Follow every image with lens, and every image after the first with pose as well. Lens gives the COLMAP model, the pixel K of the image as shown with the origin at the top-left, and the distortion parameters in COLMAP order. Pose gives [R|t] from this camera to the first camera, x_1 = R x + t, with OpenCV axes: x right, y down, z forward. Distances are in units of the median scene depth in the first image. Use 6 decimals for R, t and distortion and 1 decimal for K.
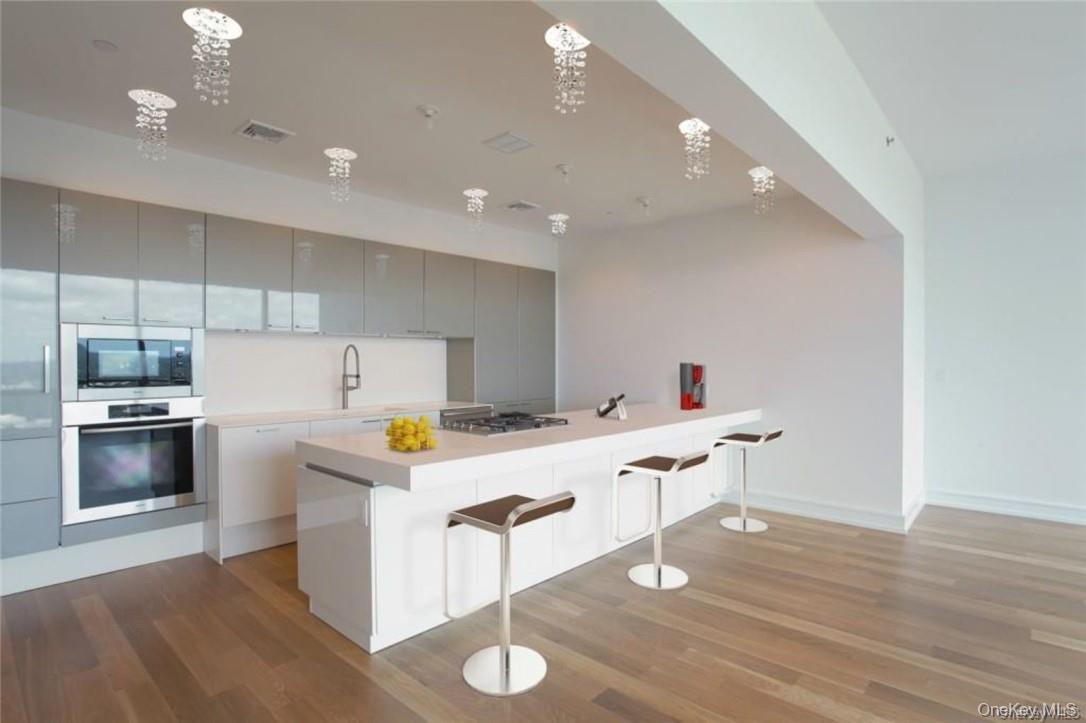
lens RADIAL K [[531.4, 0, 543.0], [0, 531.4, 361.5], [0, 0, 1]] dist [-0.043971, 0.030562]
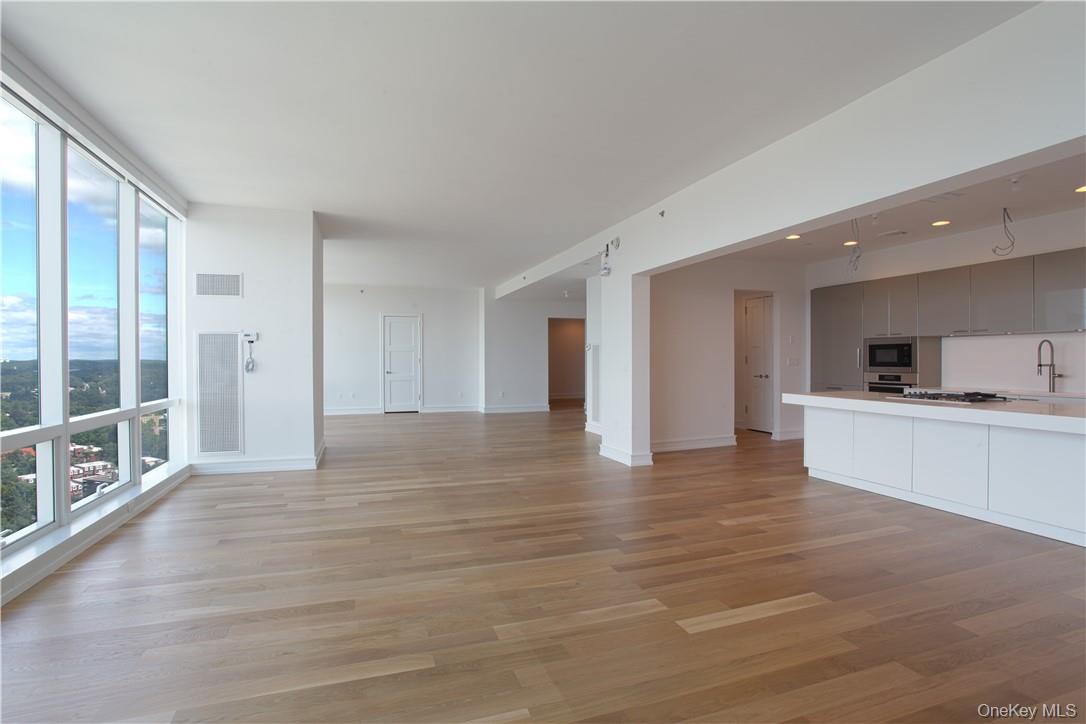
lens RADIAL K [[531.1, 0, 543.0], [0, 531.1, 362.0], [0, 0, 1]] dist [-0.043682, 0.000481]
pose [[-0.497422, 0.003904, -0.867500, 1.641359], [-0.002399, 0.999980, 0.005876, 0.020121], [0.867505, 0.005004, -0.497403, 0.790671]]
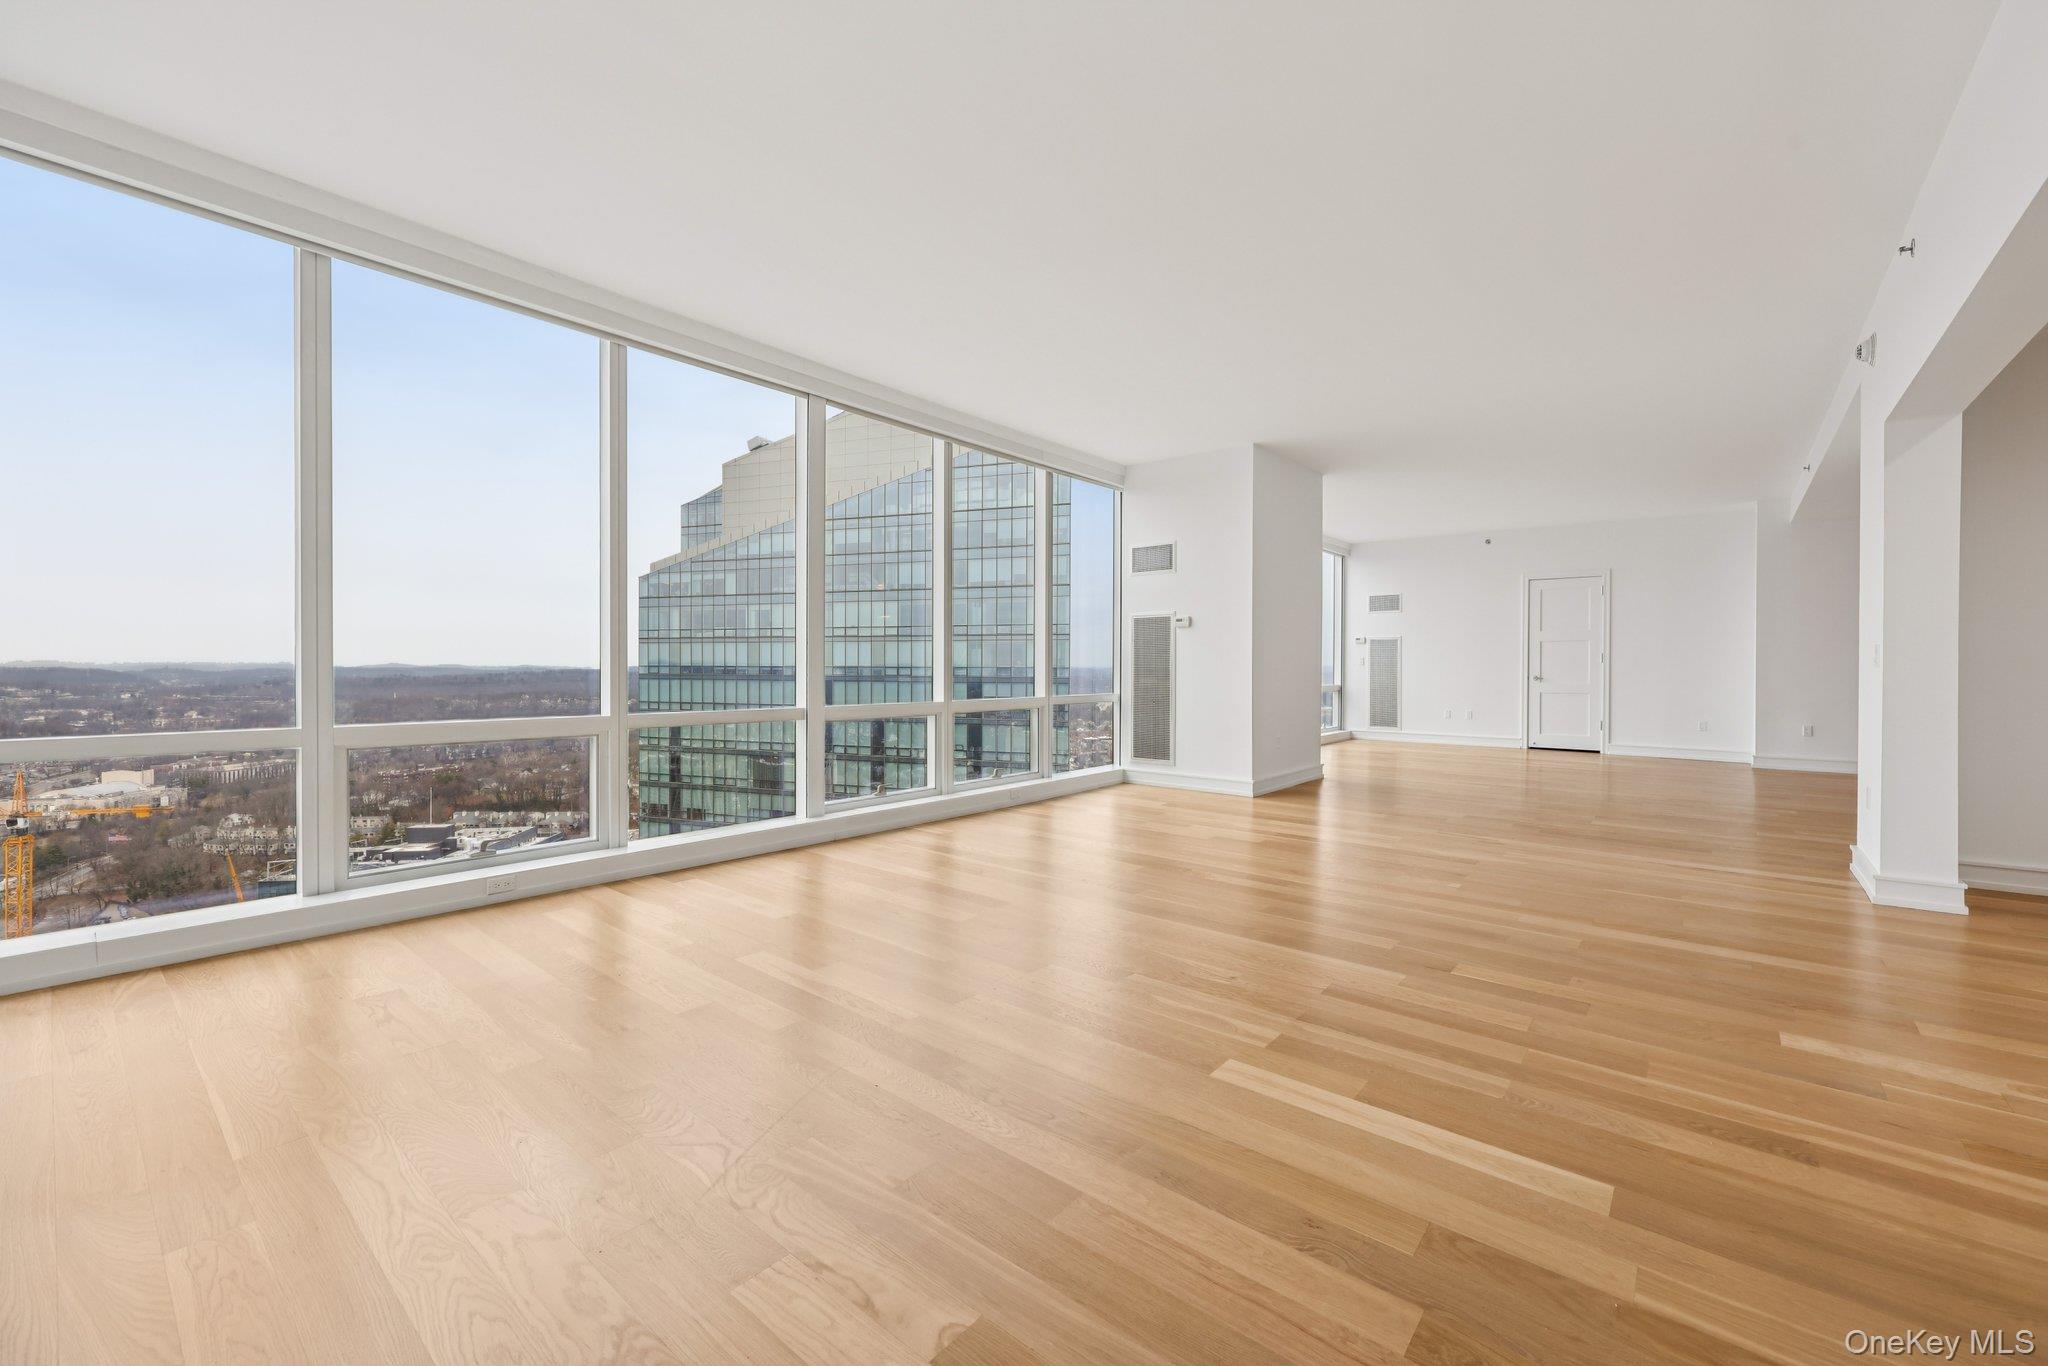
lens RADIAL K [[823.5, 0, 1037.8], [0, 823.5, 675.2], [0, 0, 1]] dist [0.009173, 0.000077]
pose [[-0.999775, -0.002869, -0.021005, 1.071590], [-0.003155, 0.999903, 0.013580, 0.064773], [0.020964, 0.013644, -0.999687, 1.271480]]
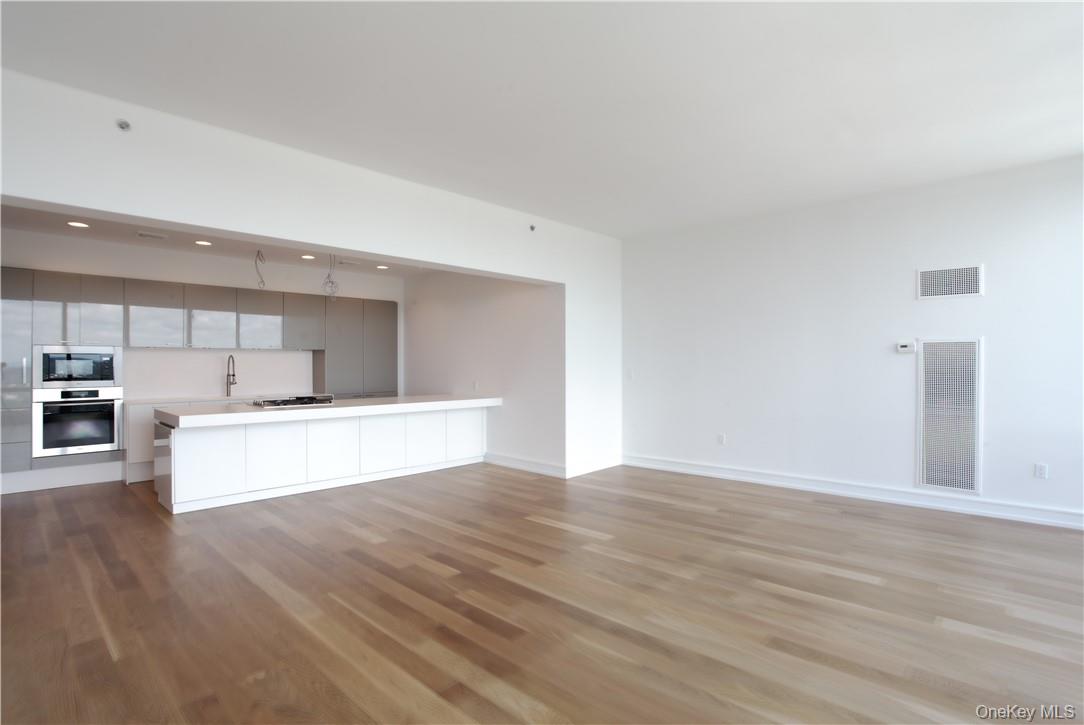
lens RADIAL K [[530.4, 0, 542.0], [0, 530.4, 362.5], [0, 0, 1]] dist [-0.043971, 0.030562]
pose [[0.998977, -0.000337, -0.045226, 0.800788], [0.000057, 0.999981, -0.006191, -0.000068], [0.045227, 0.006182, 0.998958, -0.628617]]
